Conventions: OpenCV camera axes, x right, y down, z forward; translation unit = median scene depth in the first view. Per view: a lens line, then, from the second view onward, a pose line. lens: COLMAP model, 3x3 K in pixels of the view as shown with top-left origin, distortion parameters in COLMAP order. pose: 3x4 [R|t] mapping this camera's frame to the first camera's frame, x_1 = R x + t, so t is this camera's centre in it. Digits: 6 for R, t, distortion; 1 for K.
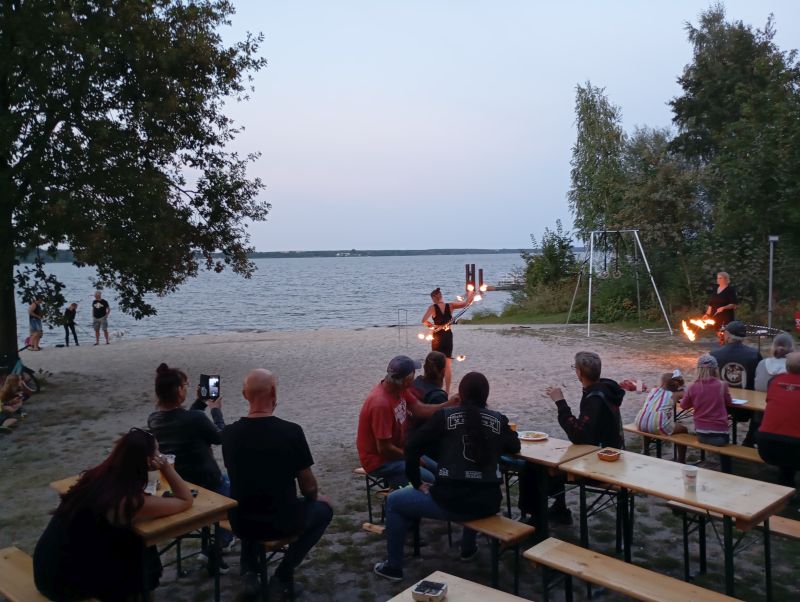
lens RADIAL K [[663.8, 0, 404.0], [0, 663.8, 306.3], [0, 0, 1]] dist [0.053380, -0.045210]
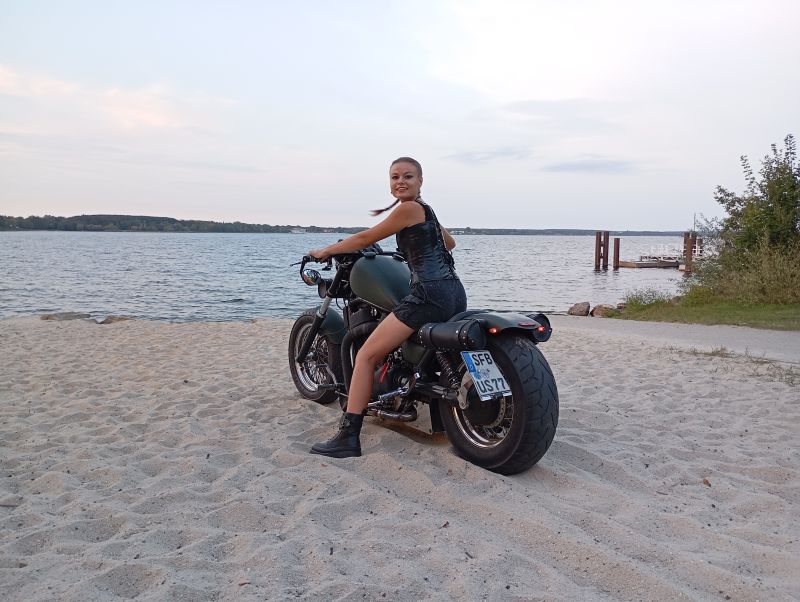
lens RADIAL K [[663.8, 0, 404.9], [0, 663.8, 298.3], [0, 0, 1]] dist [0.053380, -0.045210]
pose [[0.985085, 0.043671, -0.166435, 0.018294], [-0.040281, 0.998908, 0.023690, 0.005846], [0.167288, -0.016632, 0.985768, 0.446681]]
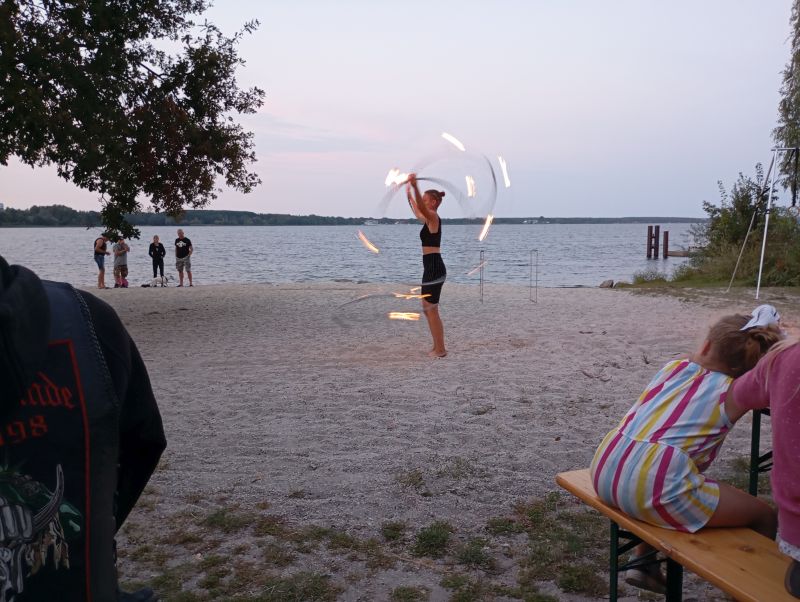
lens RADIAL K [[663.8, 0, 400.2], [0, 663.8, 300.3], [0, 0, 1]] dist [0.053380, -0.045210]
pose [[0.959752, 0.046363, -0.276996, 0.056785], [-0.035289, 0.998371, 0.044834, 0.014427], [0.278623, -0.033254, 0.959825, 0.113631]]
